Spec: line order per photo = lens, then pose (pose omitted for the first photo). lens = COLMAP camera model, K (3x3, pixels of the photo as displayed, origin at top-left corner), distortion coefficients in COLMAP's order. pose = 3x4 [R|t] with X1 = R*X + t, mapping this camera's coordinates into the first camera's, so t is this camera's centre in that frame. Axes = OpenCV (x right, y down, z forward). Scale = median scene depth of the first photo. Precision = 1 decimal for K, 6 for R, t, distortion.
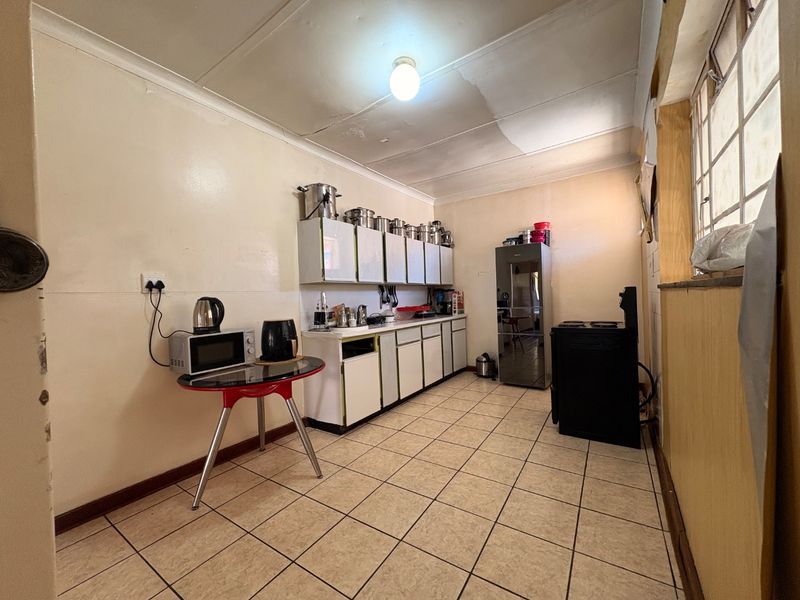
lens RADIAL K [[318.5, 0, 400.0], [0, 318.5, 299.0], [0, 0, 1]] dist [-0.000864, 0.000178]
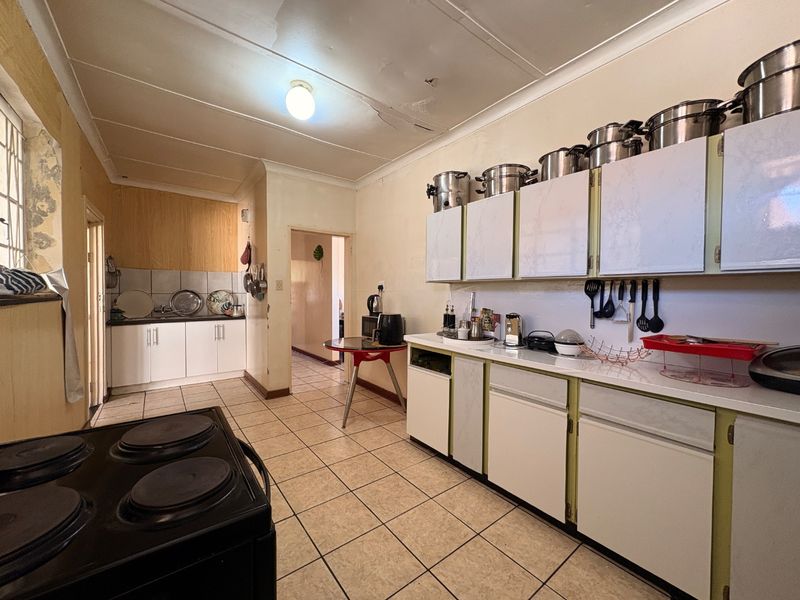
lens RADIAL K [[318.5, 0, 400.0], [0, 318.5, 299.0], [0, 0, 1]] dist [-0.000864, 0.000178]
pose [[-0.322112, 0.052278, -0.945257, 0.584431], [-0.001081, 0.998453, 0.055589, -0.047880], [0.946701, 0.018927, -0.321557, 1.017970]]
